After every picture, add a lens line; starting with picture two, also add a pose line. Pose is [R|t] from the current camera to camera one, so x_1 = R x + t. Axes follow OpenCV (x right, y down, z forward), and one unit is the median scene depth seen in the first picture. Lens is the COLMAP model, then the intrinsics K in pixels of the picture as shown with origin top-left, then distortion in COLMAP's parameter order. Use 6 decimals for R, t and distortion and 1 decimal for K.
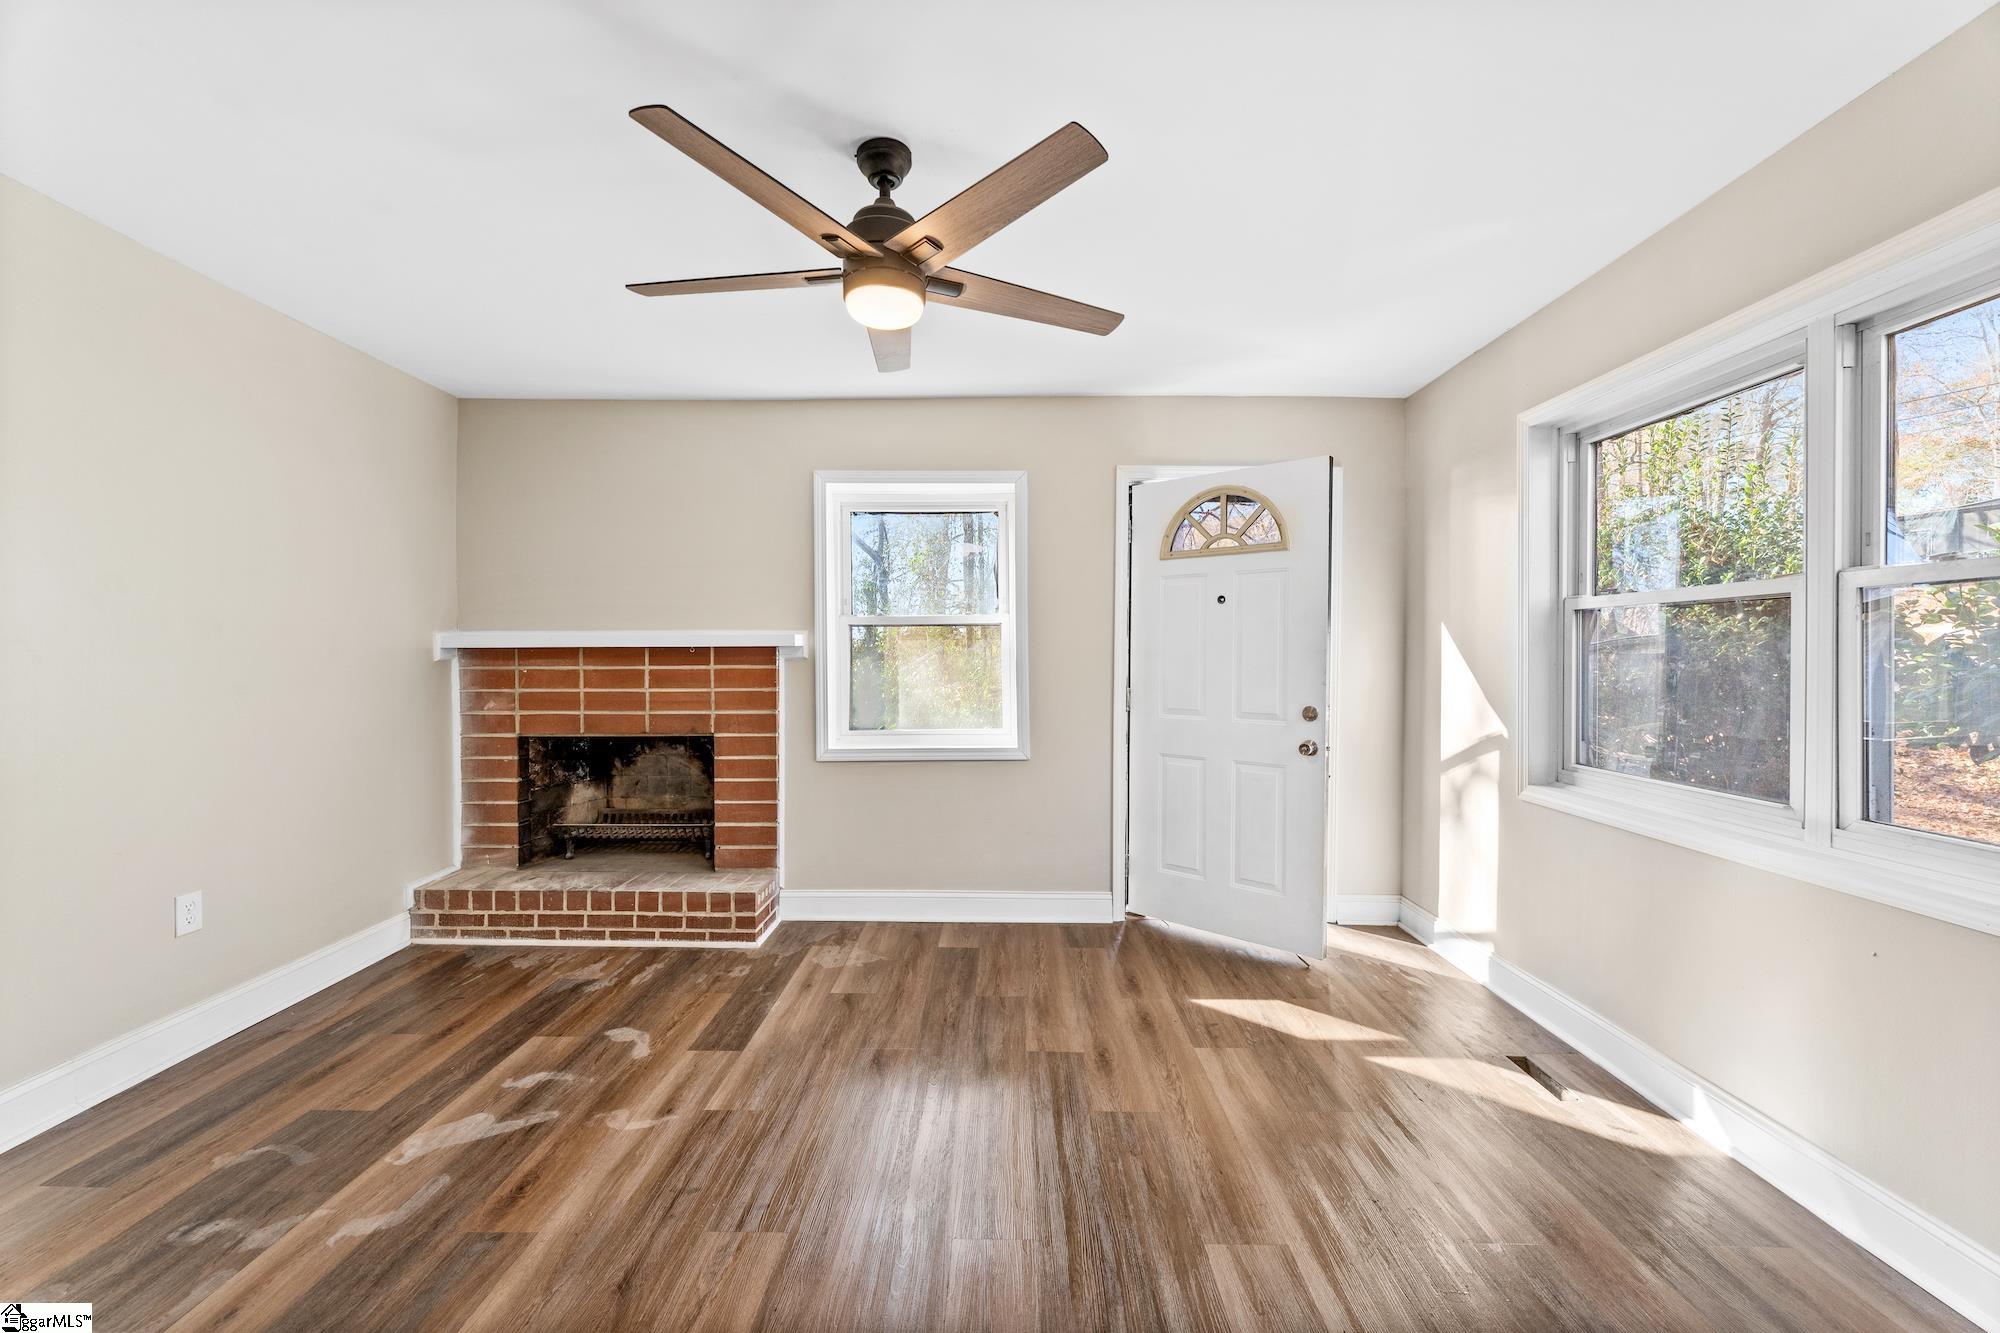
lens RADIAL K [[806.4, 0, 994.3], [0, 806.4, 655.9], [0, 0, 1]] dist [0.000829, 0.000111]
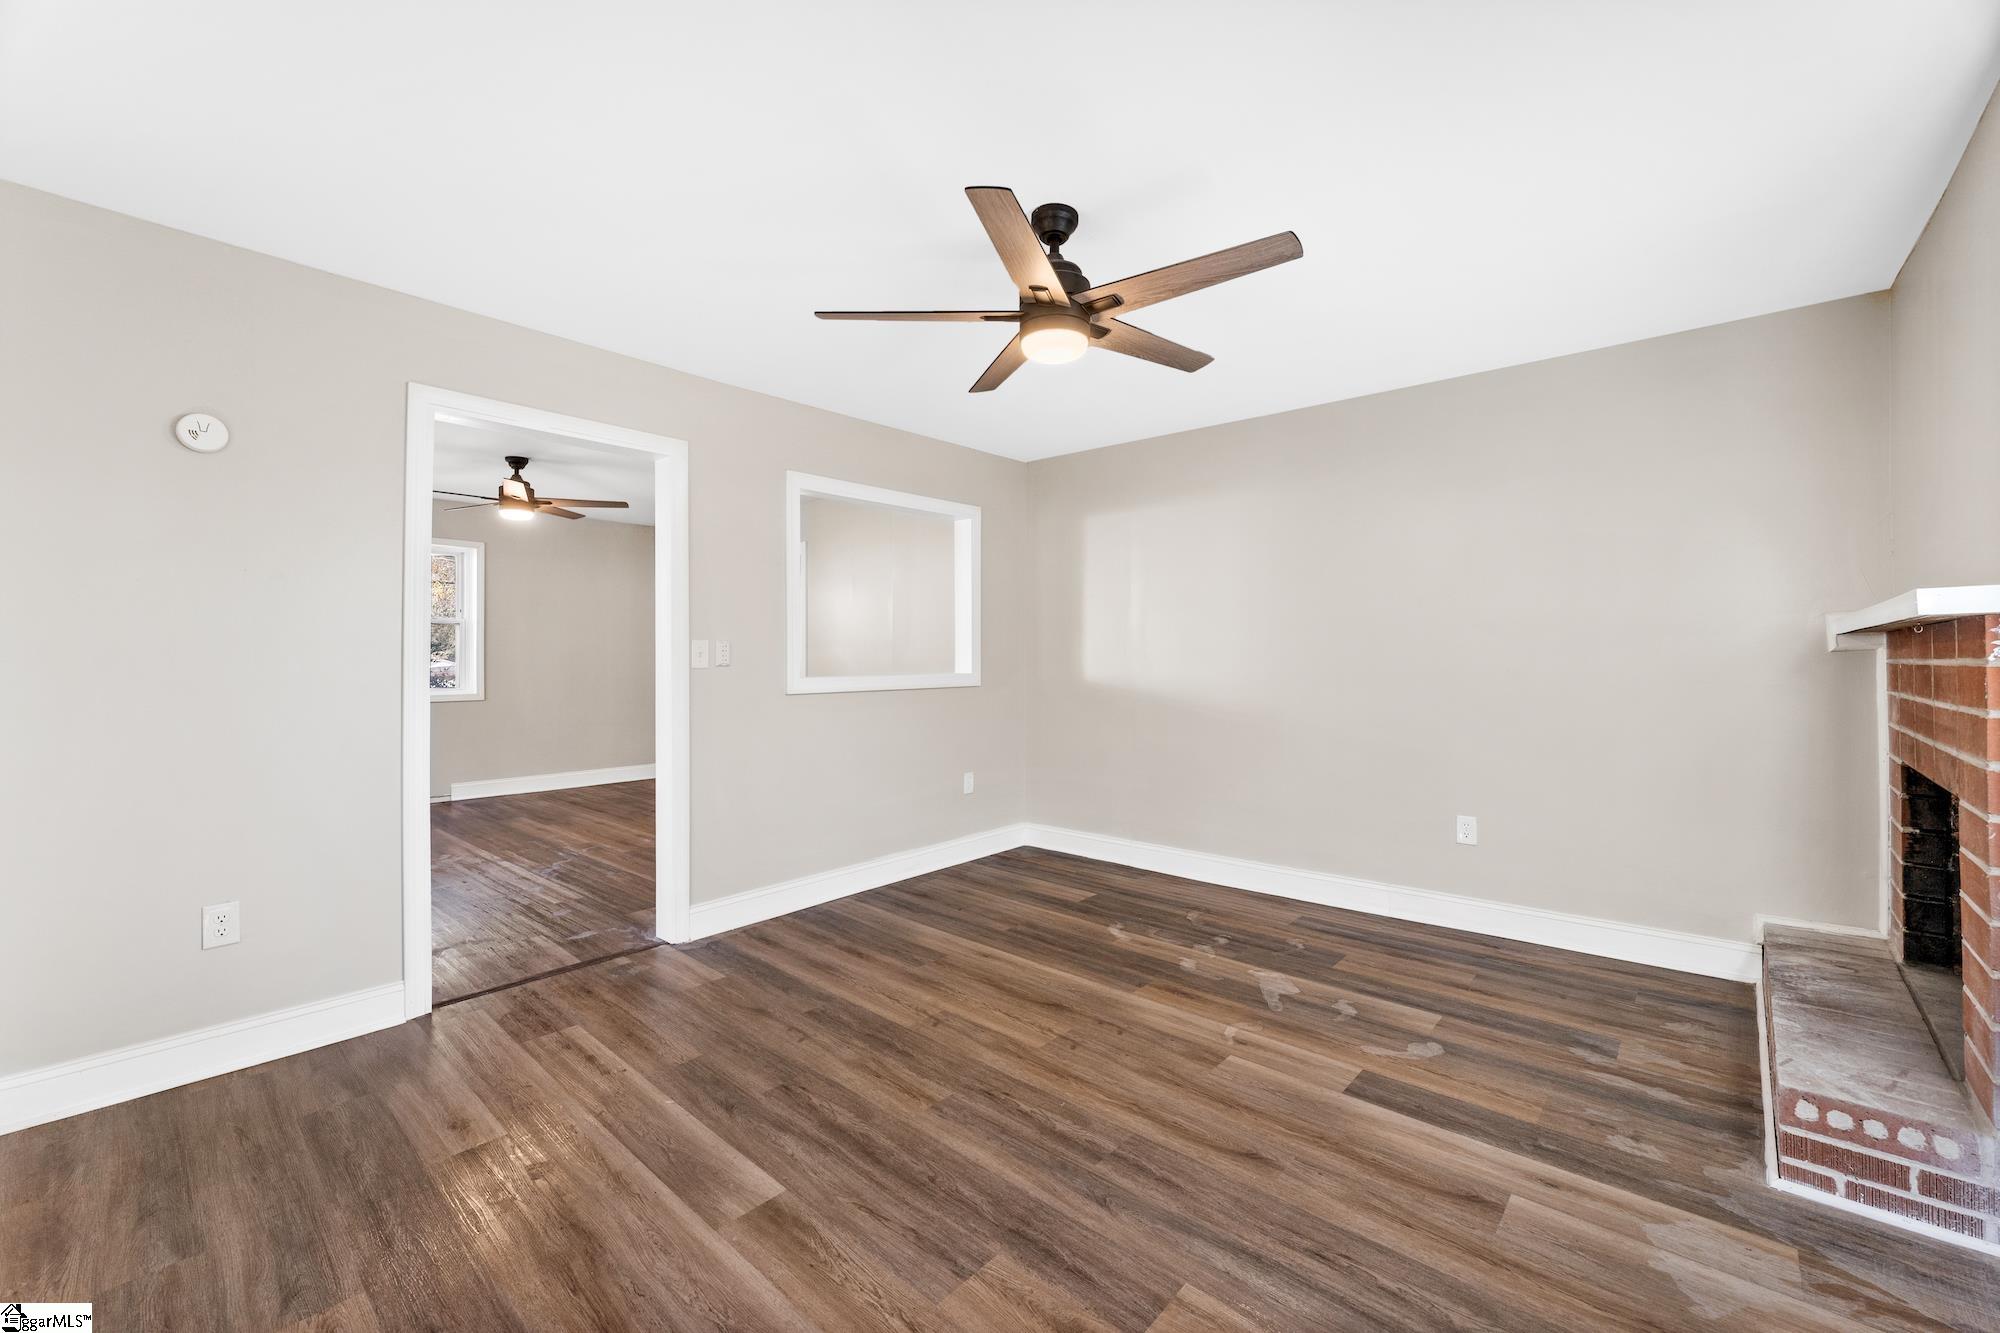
lens RADIAL K [[806.4, 0, 994.3], [0, 806.4, 655.9], [0, 0, 1]] dist [0.000829, 0.000111]
pose [[-0.661940, 0.003977, -0.749546, 0.574401], [0.006750, 0.999977, -0.000655, 0.009363], [0.749526, -0.005493, -0.661952, 1.250834]]
